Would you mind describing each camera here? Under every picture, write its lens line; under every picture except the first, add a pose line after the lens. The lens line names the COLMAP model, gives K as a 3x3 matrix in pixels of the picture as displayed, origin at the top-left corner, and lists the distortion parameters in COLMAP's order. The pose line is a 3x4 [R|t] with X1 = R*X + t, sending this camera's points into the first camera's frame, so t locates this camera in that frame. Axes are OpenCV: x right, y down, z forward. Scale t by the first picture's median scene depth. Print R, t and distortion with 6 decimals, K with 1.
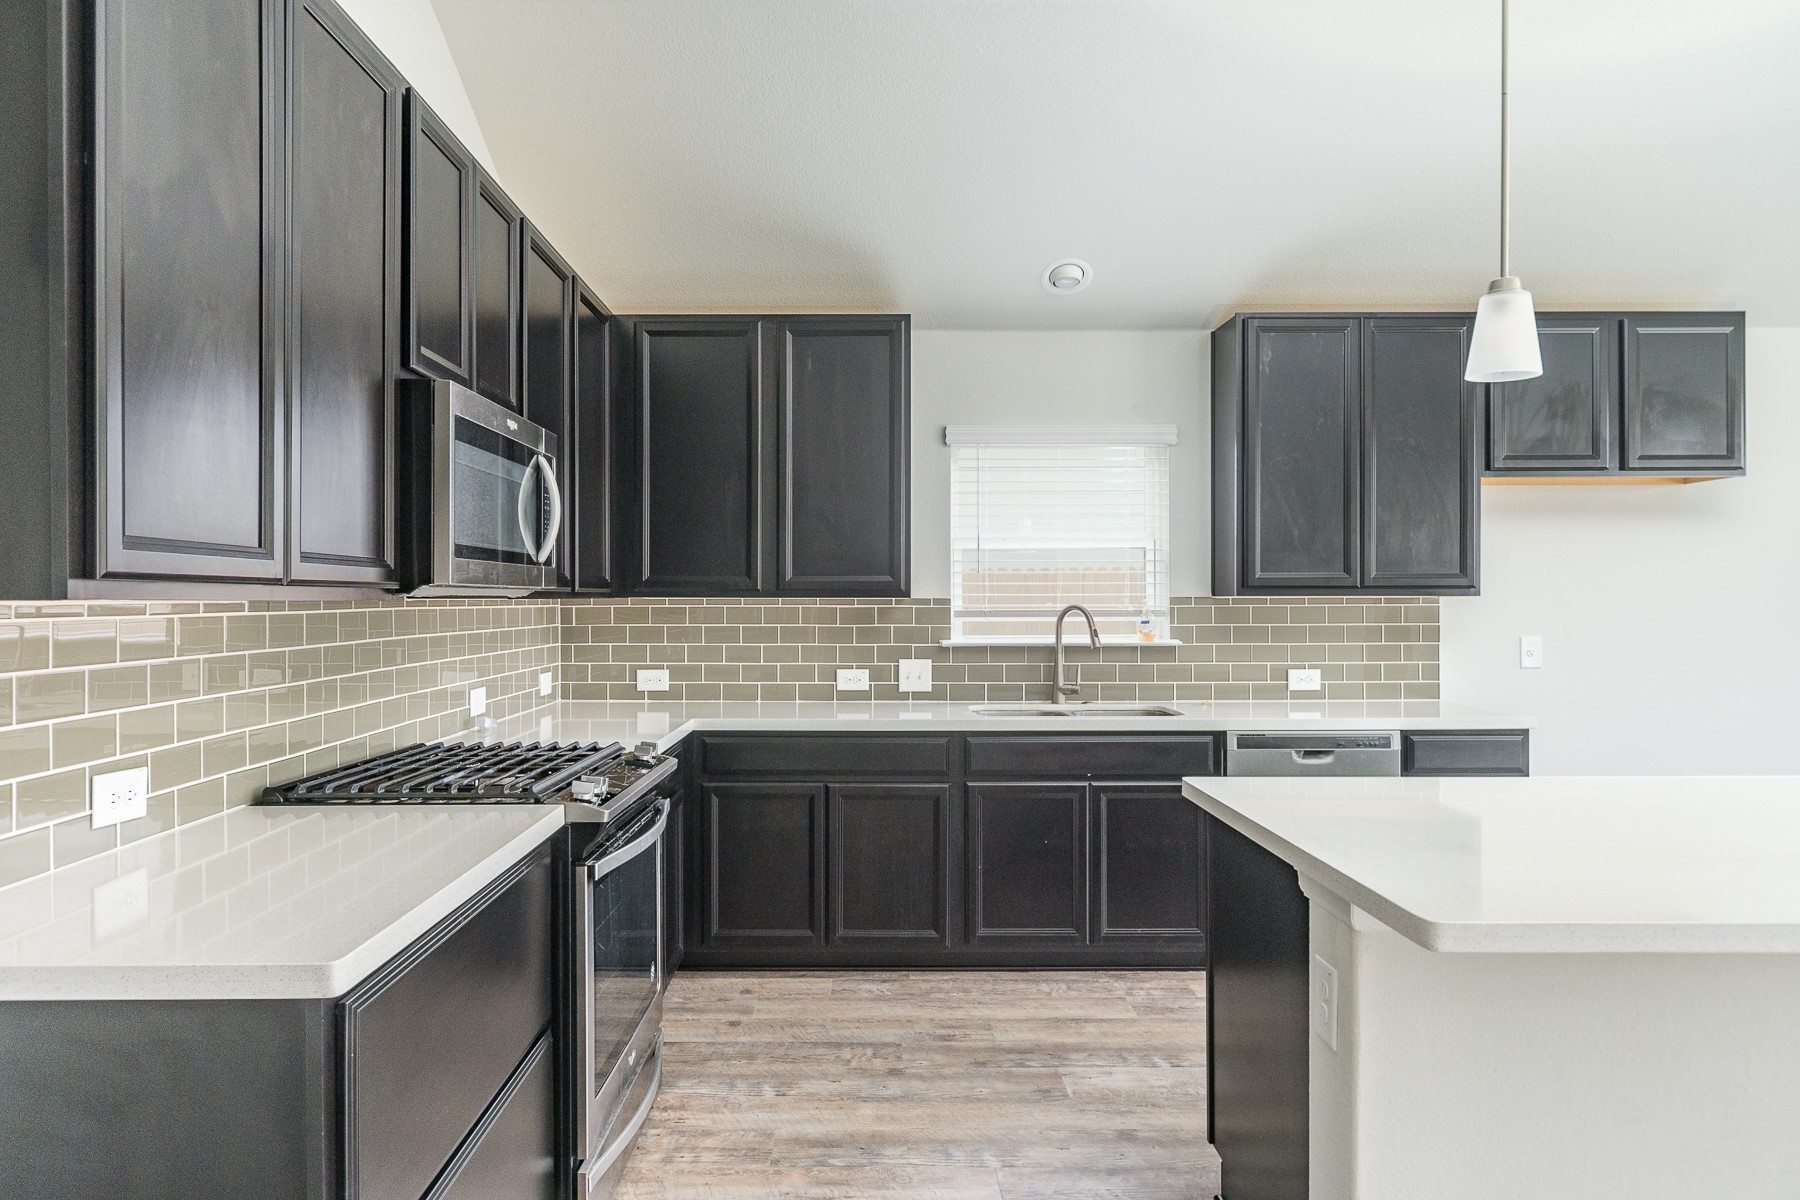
lens RADIAL K [[1133.8, 0, 882.6], [0, 1133.8, 600.4], [0, 0, 1]] dist [-0.001062, 0.003865]
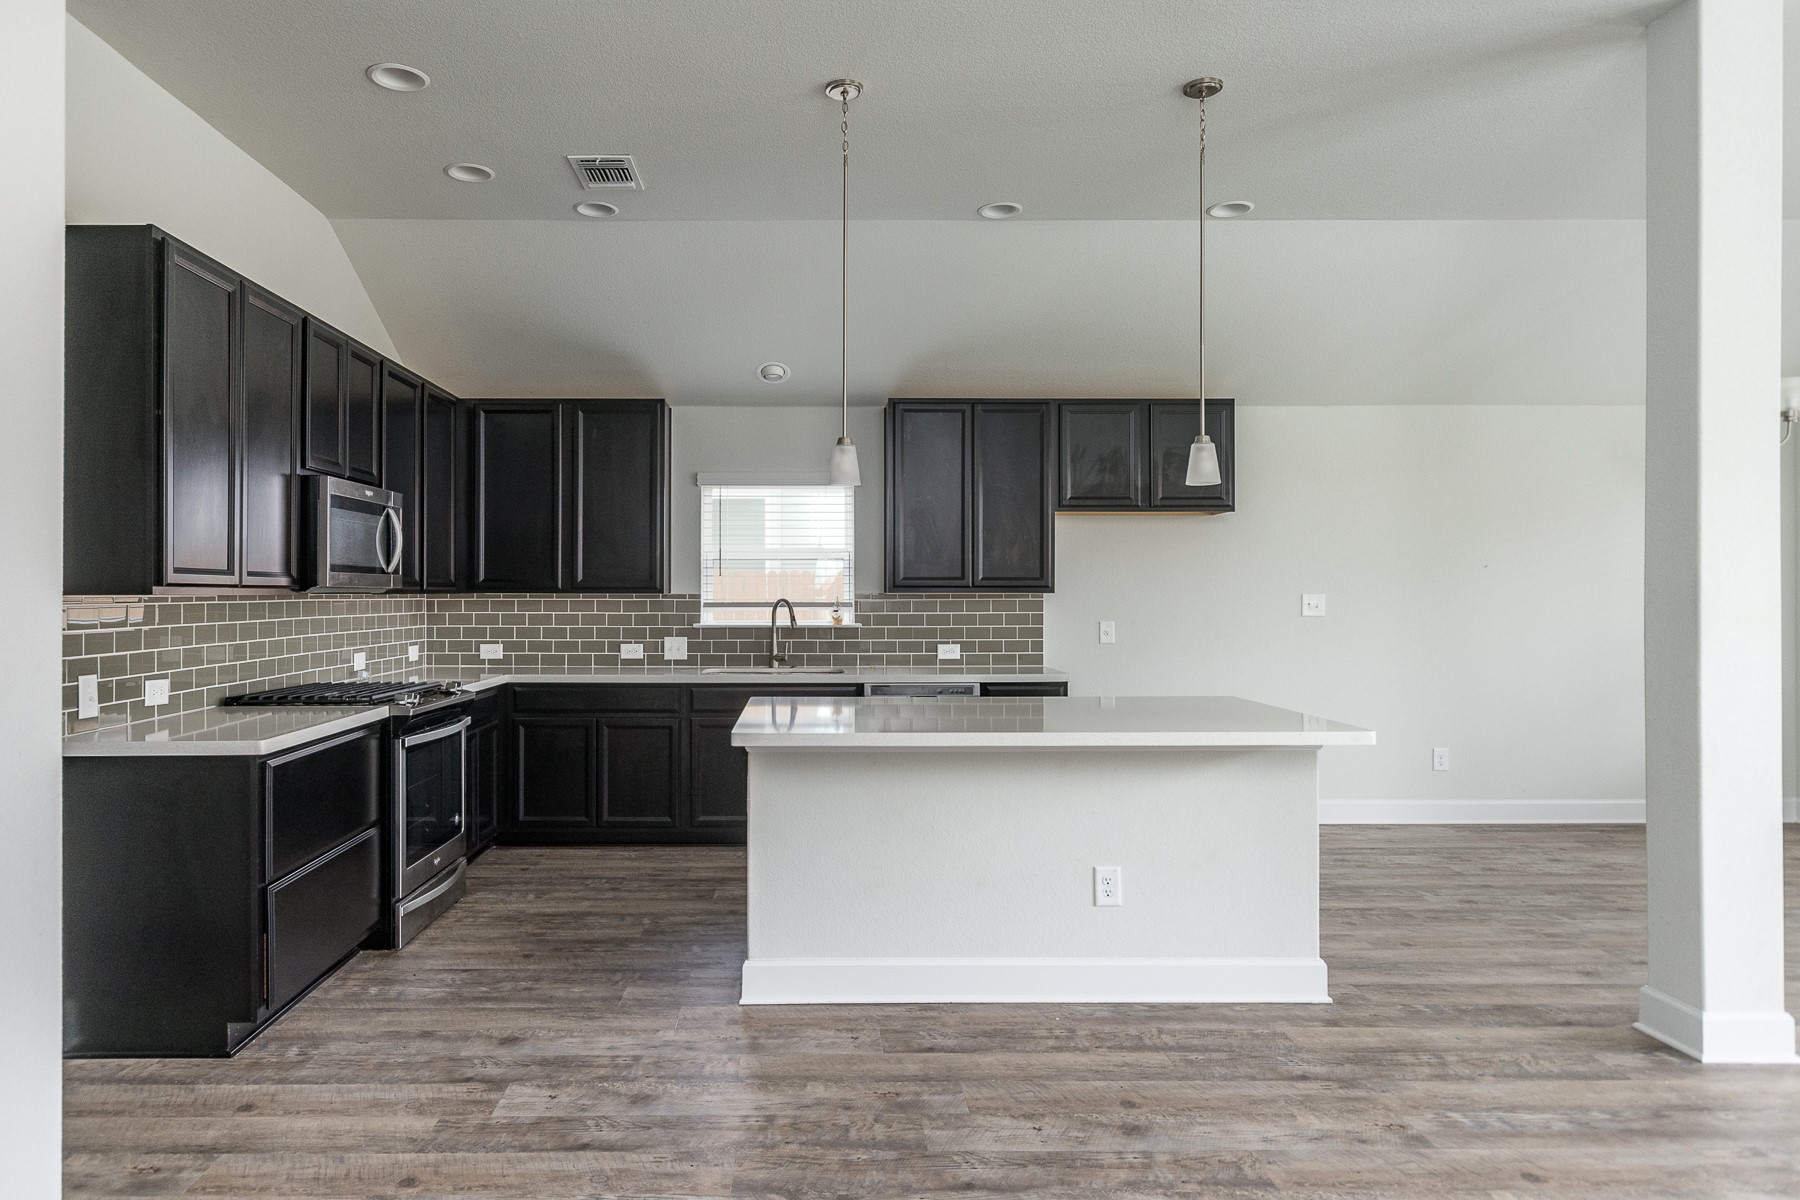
lens RADIAL K [[1097.5, 0, 807.8], [0, 1097.5, 590.0], [0, 0, 1]] dist [0.007741, -0.005285]
pose [[0.999988, 0.001356, 0.004772, 0.207471], [-0.001331, 0.999985, -0.005352, -0.000044], [-0.004779, 0.005346, 0.999974, -0.419427]]
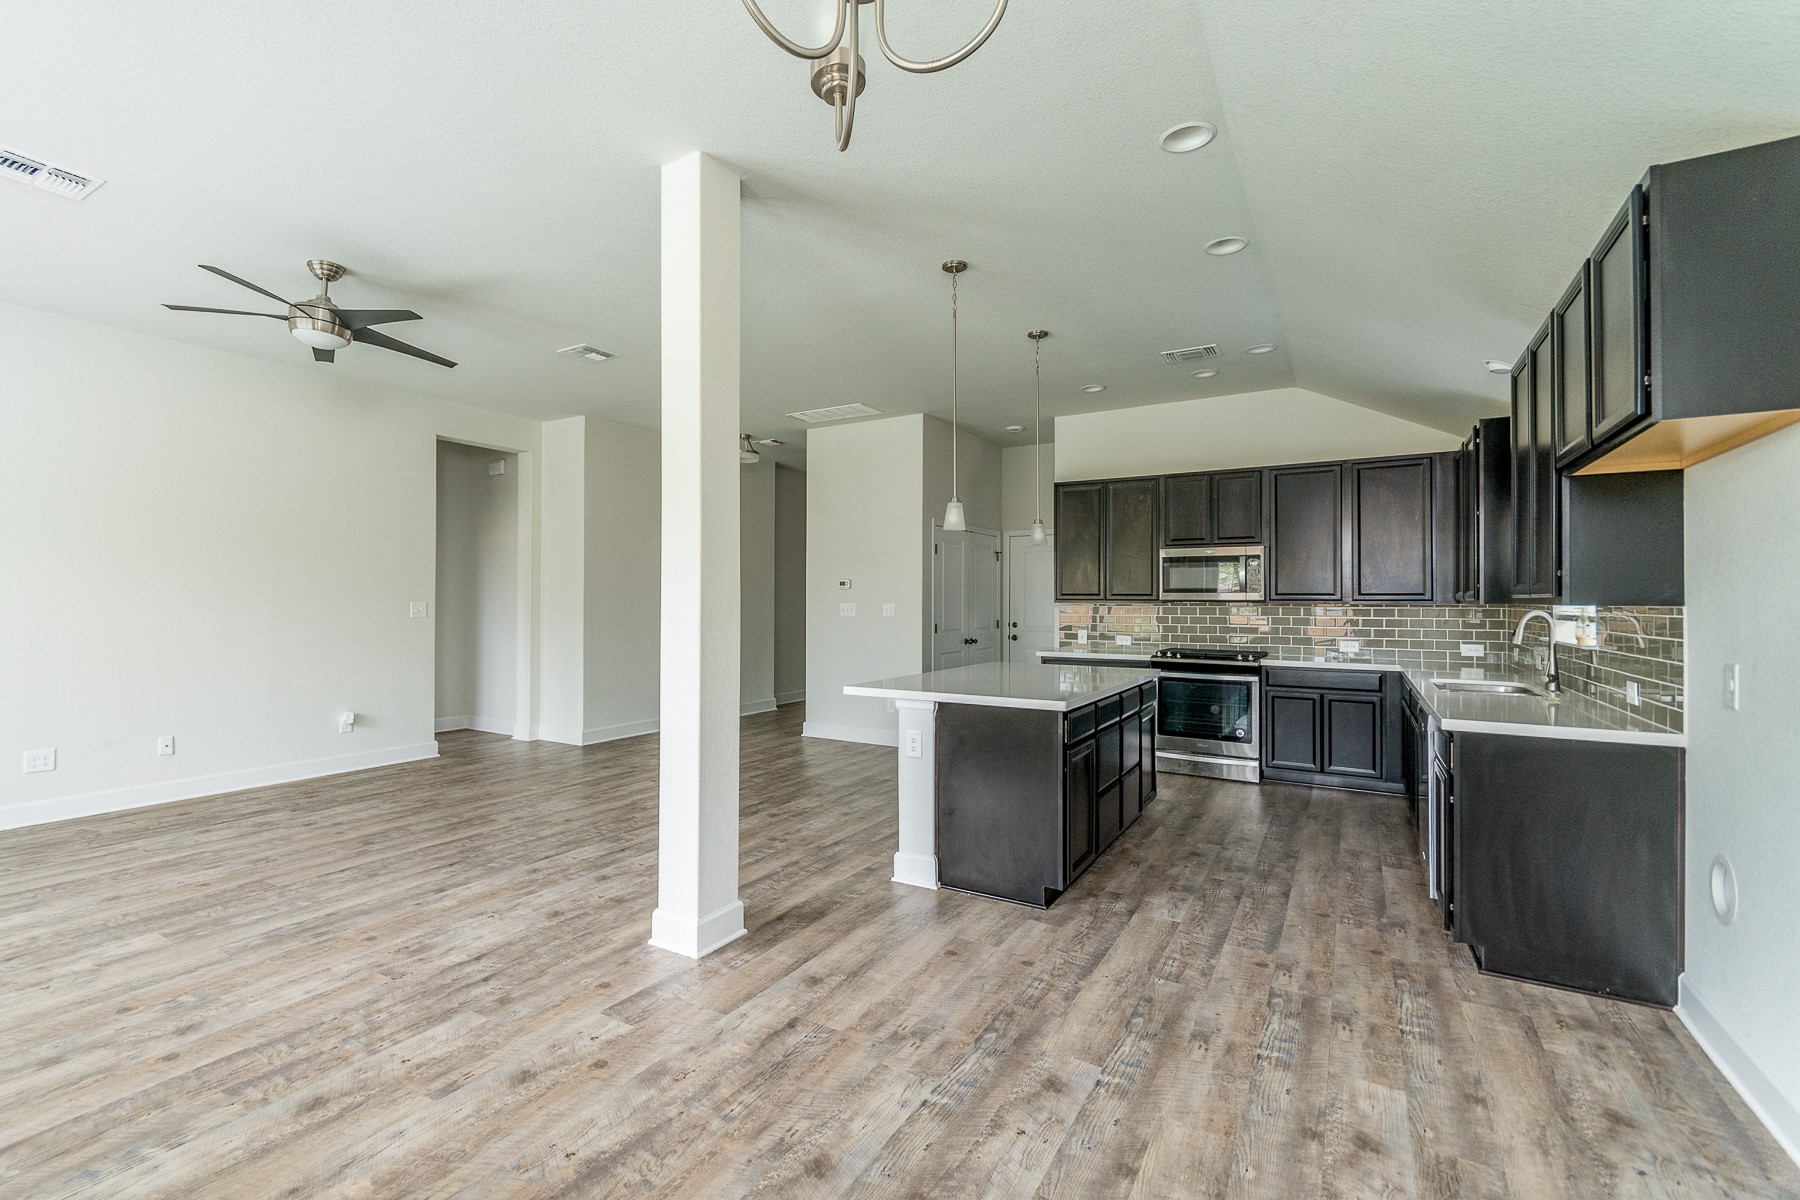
lens RADIAL K [[783.6, 0, 860.0], [0, 783.6, 597.3], [0, 0, 1]] dist [0.003302, 0.000386]
pose [[-0.523940, -0.004678, -0.851742, 1.334263], [-0.005142, 0.999984, -0.002329, -0.006482], [0.851740, 0.003160, -0.523956, 0.797762]]
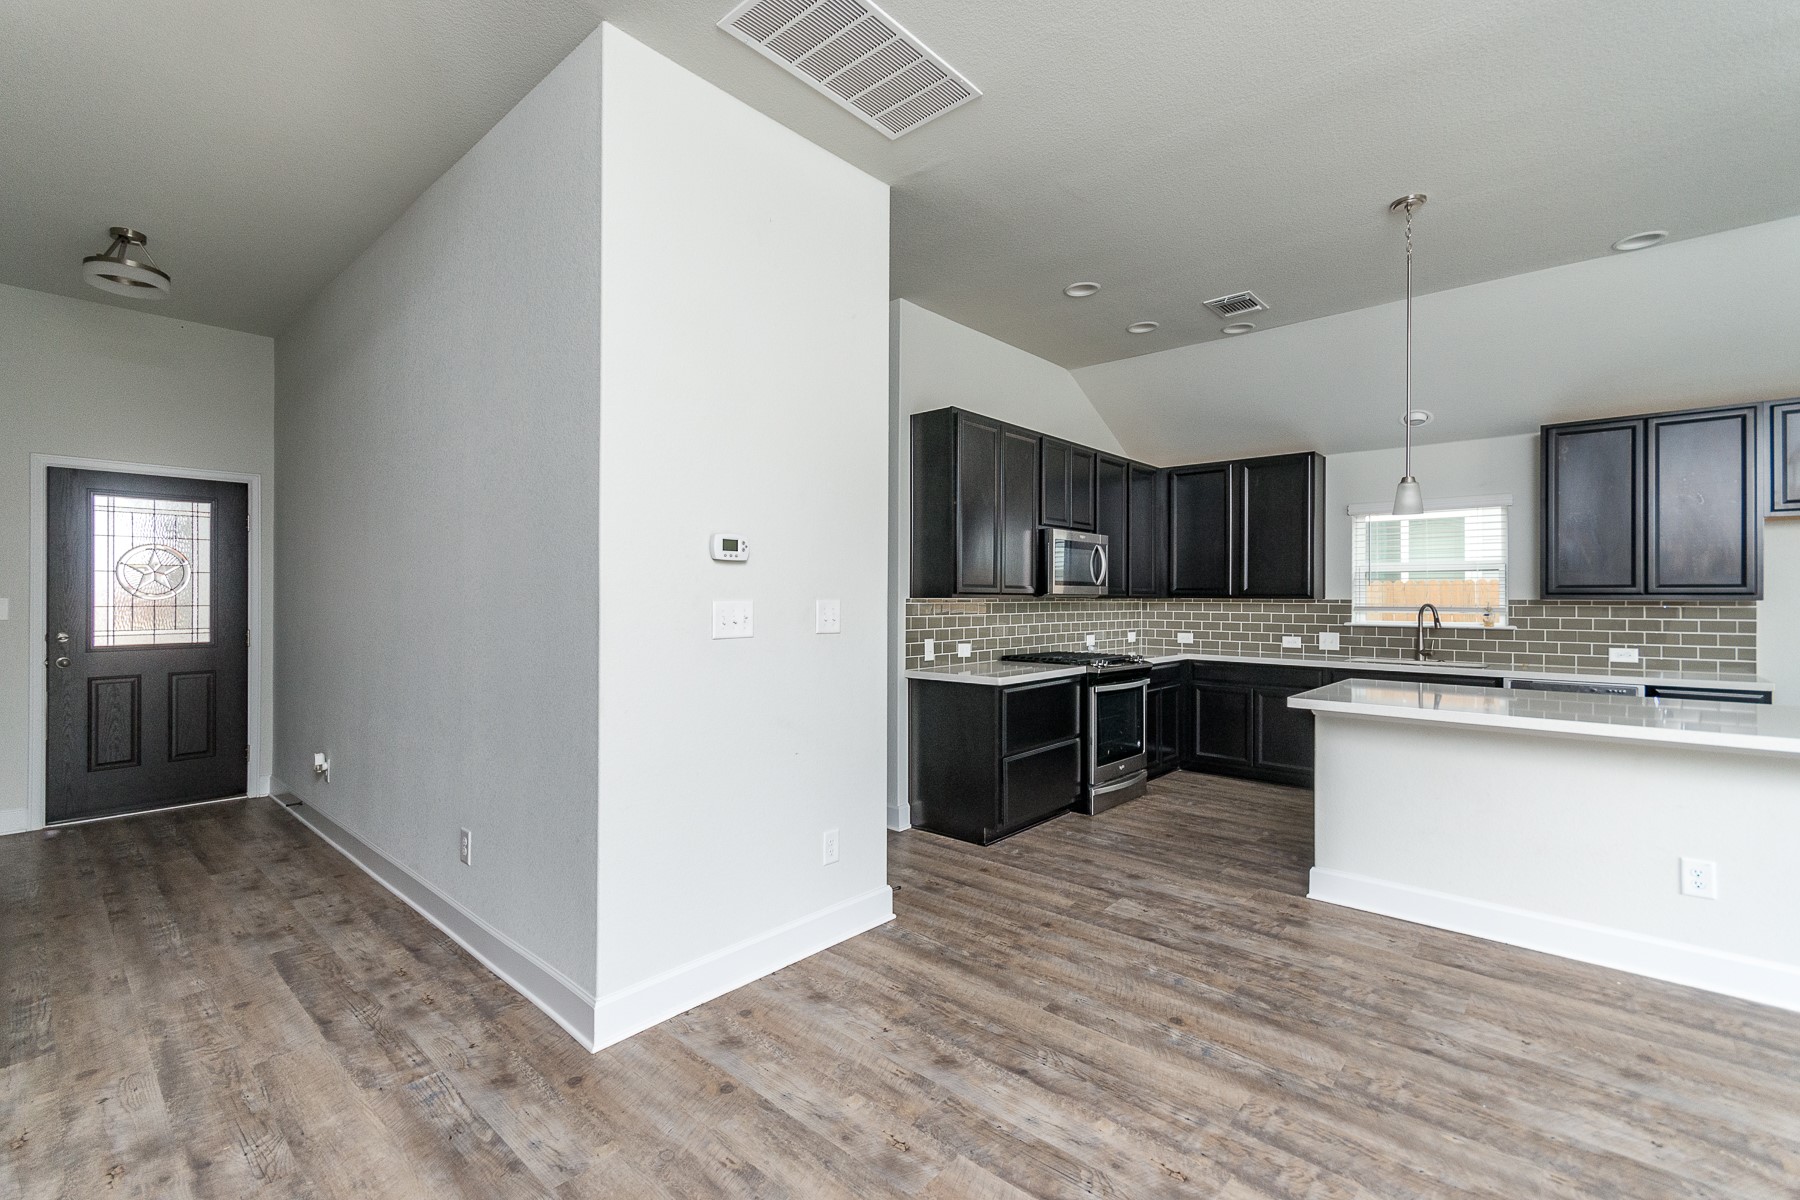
lens RADIAL K [[780.9, 0, 859.7], [0, 780.9, 591.5], [0, 0, 1]] dist [0.000300, -0.001123]
pose [[0.731685, -0.000181, -0.681643, 0.371129], [-0.006562, 0.999952, -0.007309, -0.000690], [0.681612, 0.009821, 0.731648, -0.501329]]
